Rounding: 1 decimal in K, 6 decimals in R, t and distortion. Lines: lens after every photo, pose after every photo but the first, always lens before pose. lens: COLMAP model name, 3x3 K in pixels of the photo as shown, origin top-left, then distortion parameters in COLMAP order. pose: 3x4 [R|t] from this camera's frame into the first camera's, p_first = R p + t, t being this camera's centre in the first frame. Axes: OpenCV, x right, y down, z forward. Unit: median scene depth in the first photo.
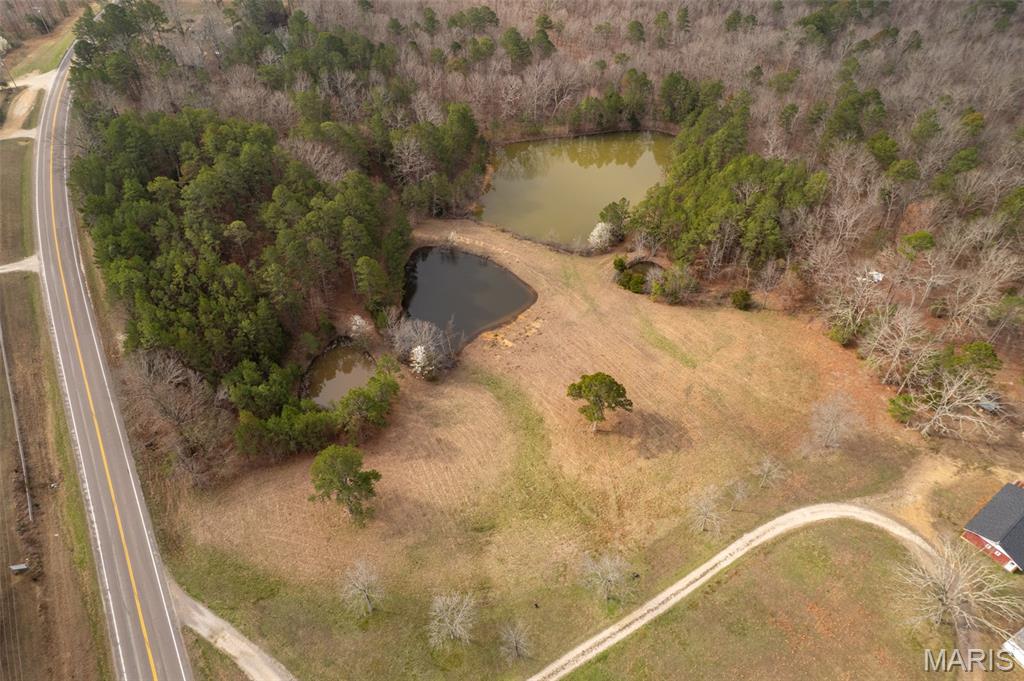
lens RADIAL K [[656.7, 0, 512.0], [0, 656.7, 340.5], [0, 0, 1]] dist [-0.079315, 0.071079]
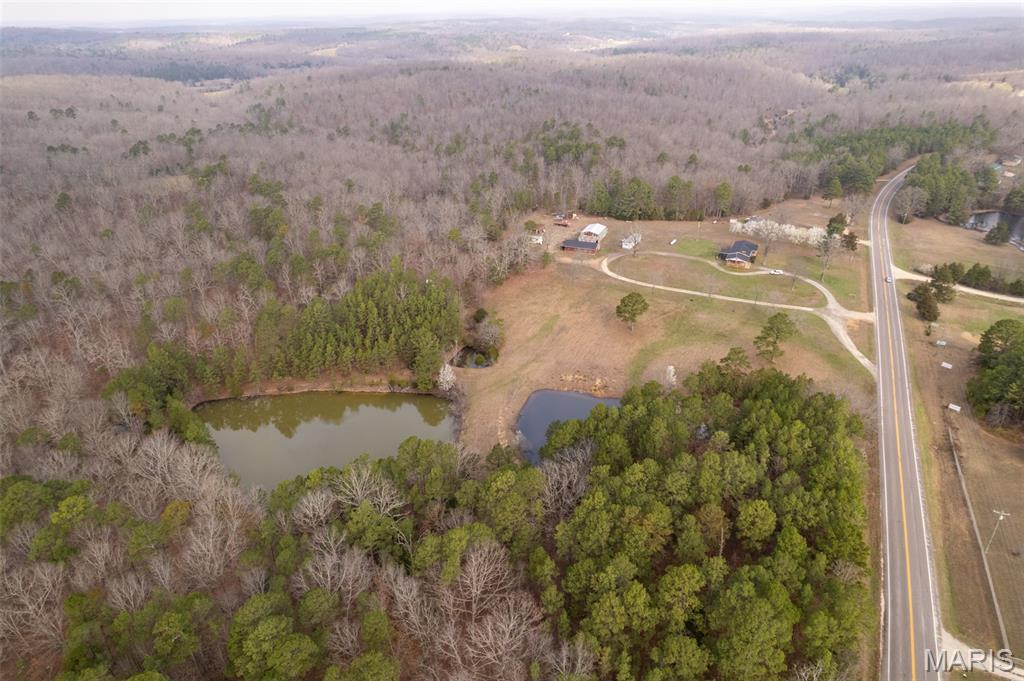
lens RADIAL K [[656.7, 0, 512.0], [0, 656.7, 340.5], [0, 0, 1]] dist [-0.079315, 0.071079]
pose [[-0.516656, -0.386379, 0.764054, -1.204423], [0.599220, 0.474231, 0.645012, -1.337391], [-0.611557, 0.791085, -0.013488, 1.383872]]
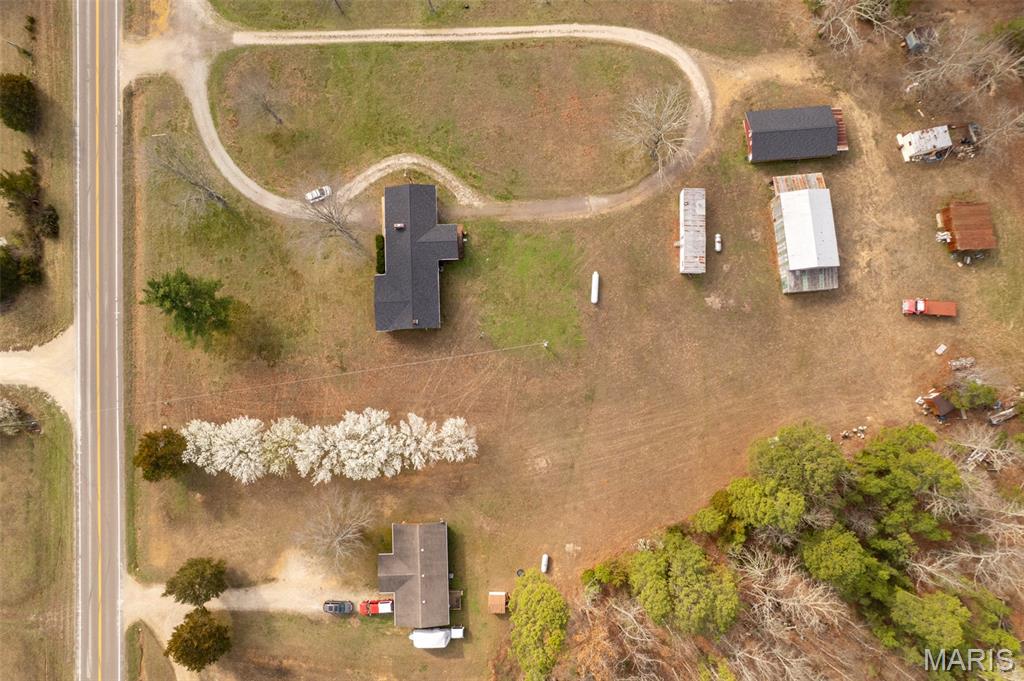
lens RADIAL K [[656.7, 0, 512.0], [0, 656.7, 340.5], [0, 0, 1]] dist [-0.079315, 0.071079]
pose [[0.859898, 0.507234, -0.057345, 0.558134], [-0.341469, 0.655079, 0.673996, -0.043475], [0.379440, -0.559986, 0.736506, -0.127181]]
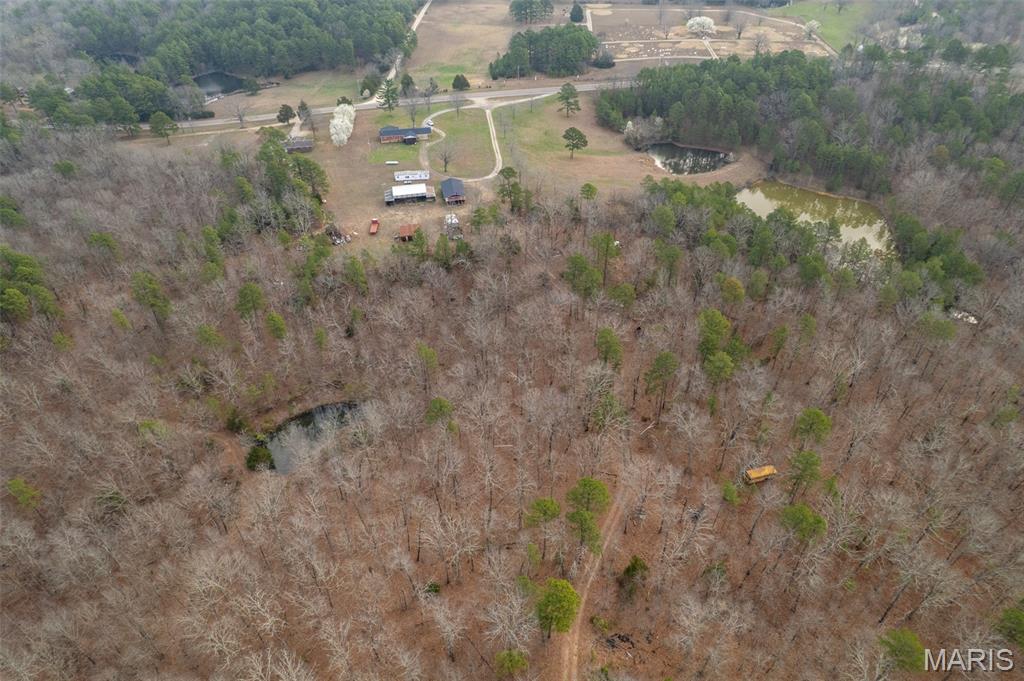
lens RADIAL K [[656.7, 0, 512.0], [0, 656.7, 340.5], [0, 0, 1]] dist [-0.079315, 0.071079]
pose [[-0.430836, 0.574026, -0.696330, 2.483298], [-0.606895, 0.386761, 0.694331, -1.230782], [0.667877, 0.721741, 0.181742, 1.001775]]
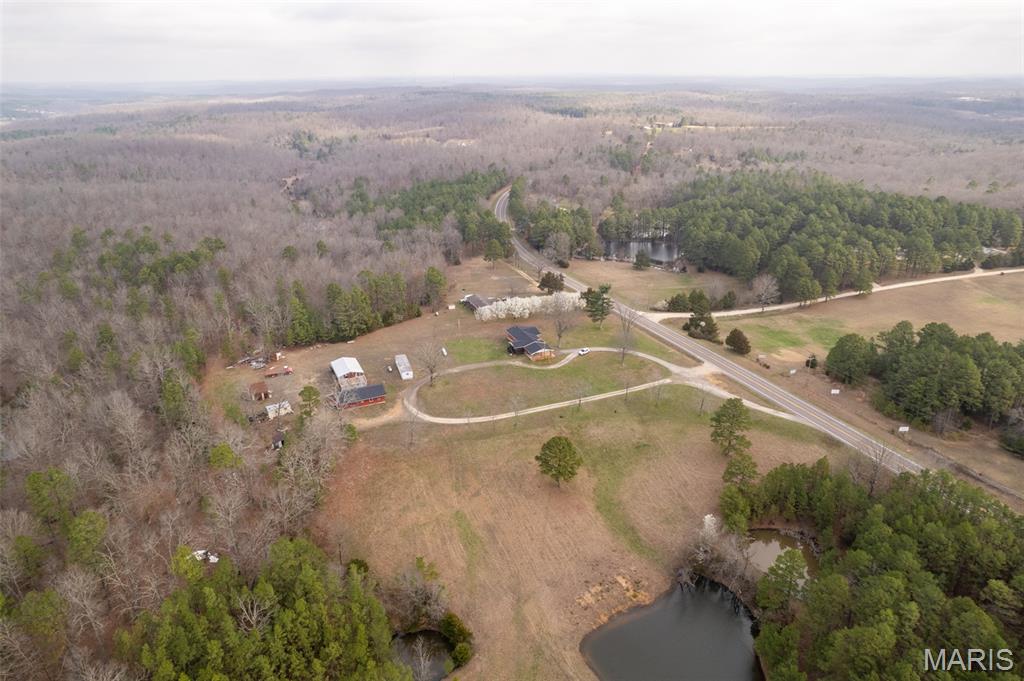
lens RADIAL K [[654.4, 0, 512.0], [0, 654.4, 340.5], [0, 0, 1]] dist [-0.052424, 0.038822]
pose [[-0.982482, -0.063309, 0.175273, 0.010017], [0.134125, 0.412748, 0.900916, -1.306034], [-0.129380, 0.908642, -0.397026, 1.404468]]
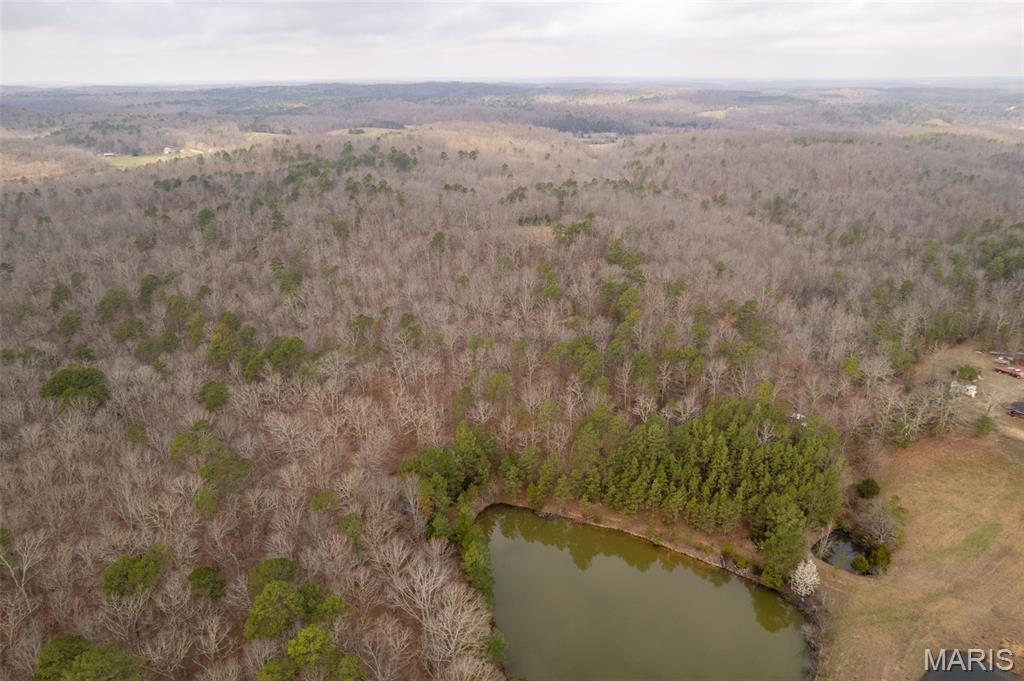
lens RADIAL K [[682.6, 0, 511.8], [0, 682.6, 329.2], [0, 0, 1]] dist [-0.086556, 0.079794]
pose [[-0.007838, -0.354999, 0.934834, -0.812700], [0.688973, 0.675641, 0.262349, -1.290597], [-0.724745, 0.646131, 0.239289, 1.343687]]
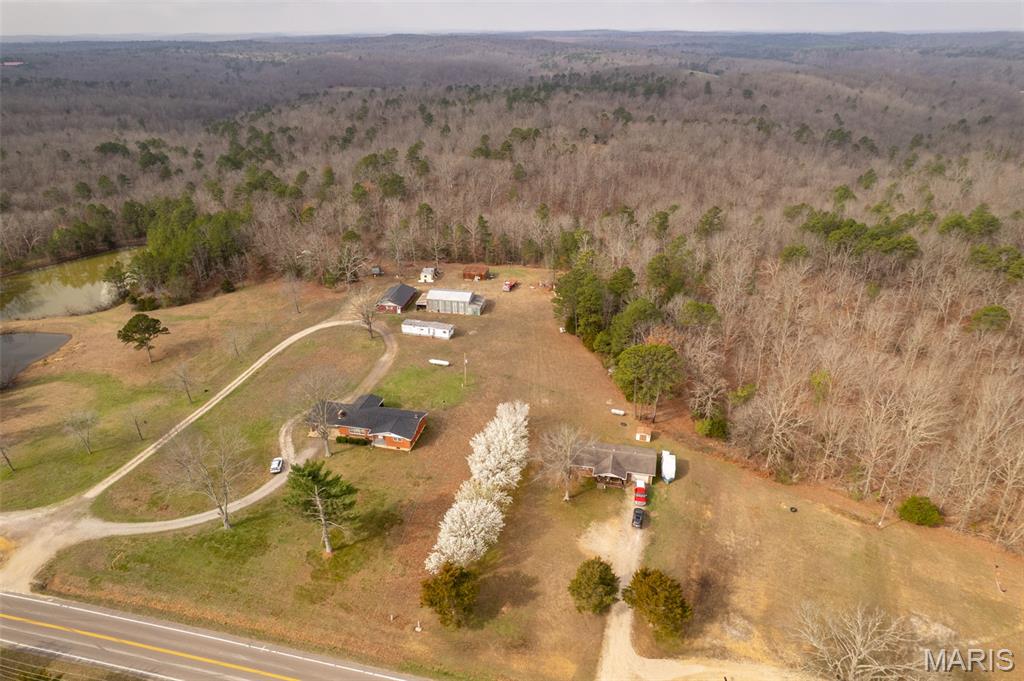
lens RADIAL K [[656.7, 0, 512.0], [0, 656.7, 340.5], [0, 0, 1]] dist [-0.079315, 0.071079]
pose [[0.709994, -0.310151, 0.632231, -0.204033], [0.485384, 0.865991, -0.120260, 0.710506], [-0.510207, 0.392258, 0.765390, -0.527867]]
